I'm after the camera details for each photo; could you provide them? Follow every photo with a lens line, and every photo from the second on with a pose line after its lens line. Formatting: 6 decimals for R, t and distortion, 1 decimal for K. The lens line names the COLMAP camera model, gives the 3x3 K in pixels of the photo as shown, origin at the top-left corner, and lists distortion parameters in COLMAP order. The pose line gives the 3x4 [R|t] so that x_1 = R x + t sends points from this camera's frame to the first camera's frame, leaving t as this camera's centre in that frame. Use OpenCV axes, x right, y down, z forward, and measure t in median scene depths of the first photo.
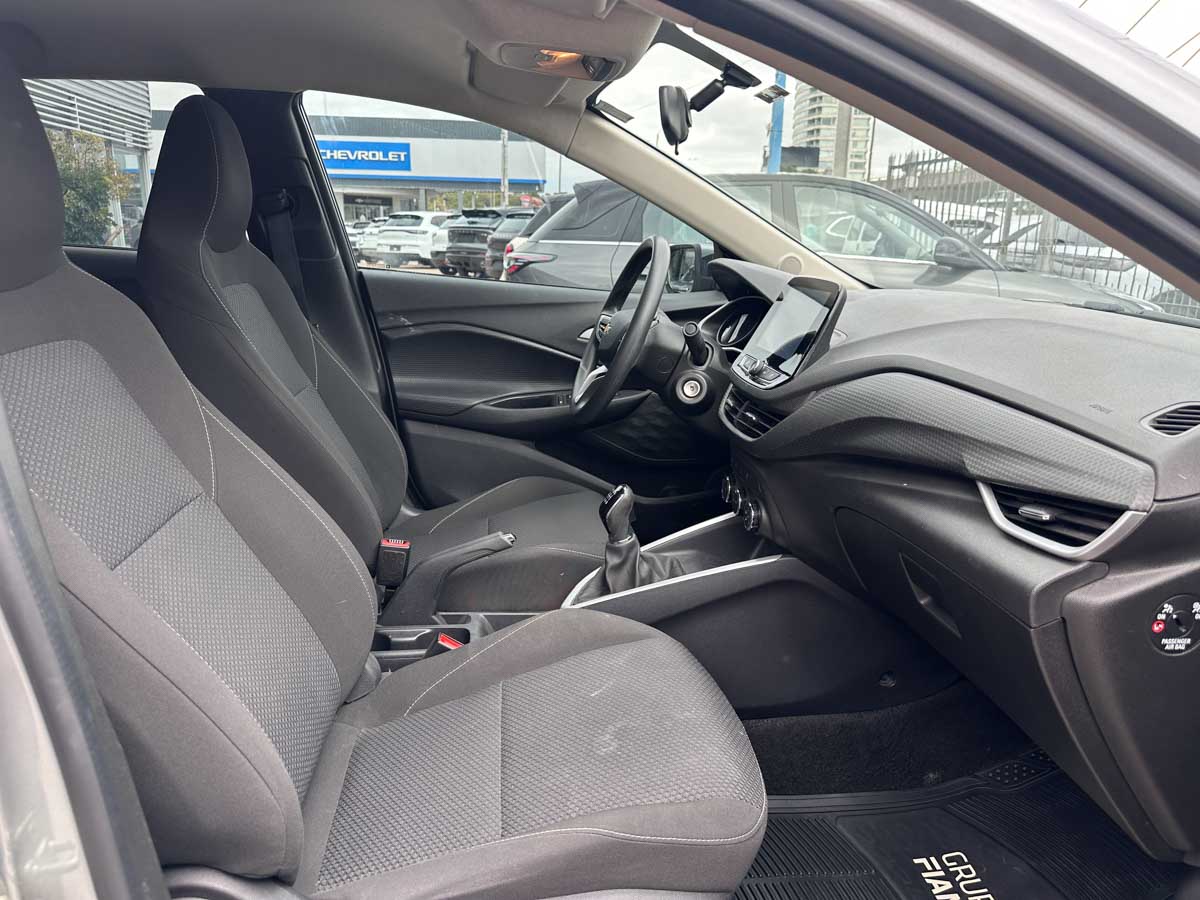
lens RADIAL K [[826.6, 0, 600.0], [0, 826.6, 450.0], [0, 0, 1]] dist [0.039188, -0.048230]
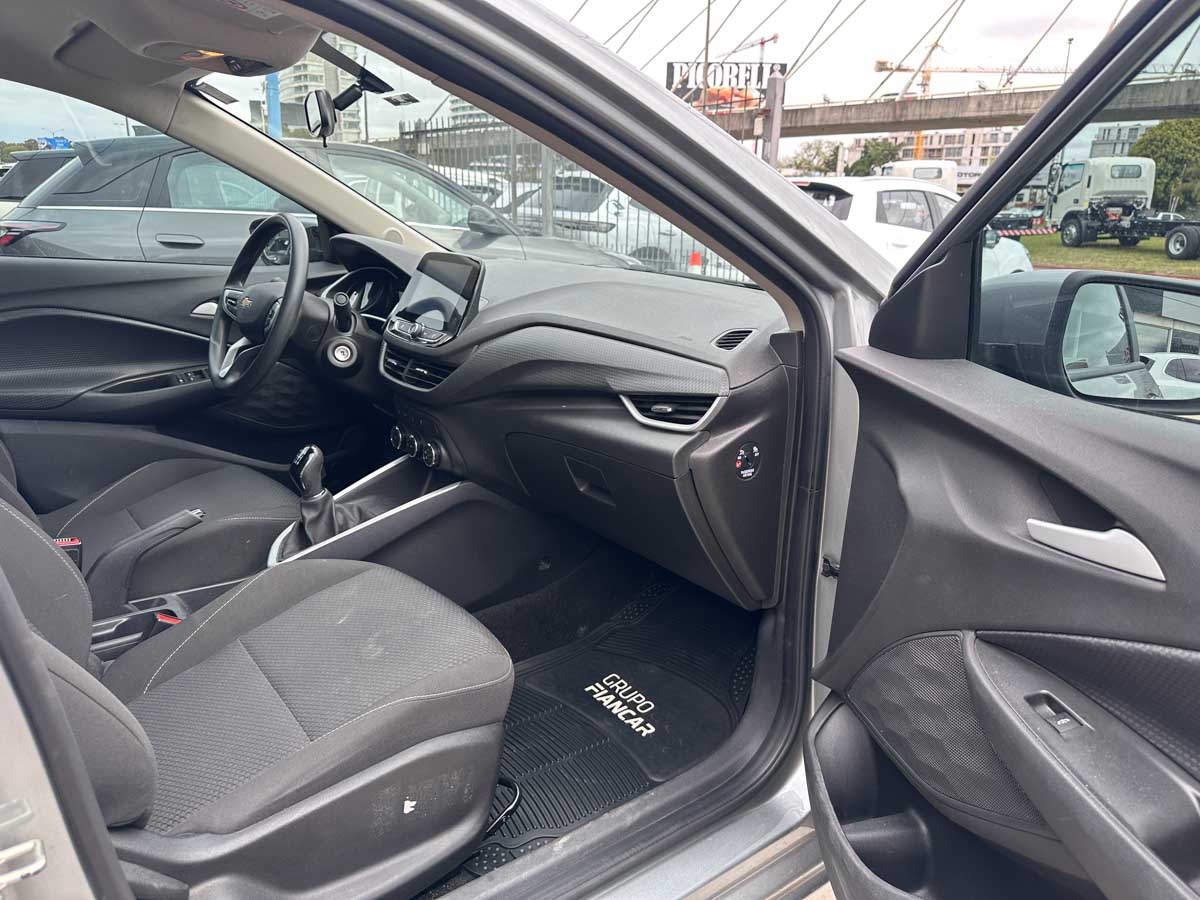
lens RADIAL K [[849.0, 0, 600.0], [0, 849.0, 450.0], [0, 0, 1]] dist [0.000452, -0.006892]
pose [[0.847313, -0.140886, 0.512066, -0.222805], [0.121010, 0.990025, 0.072153, 0.013712], [-0.517124, 0.000829, 0.855910, -0.162190]]
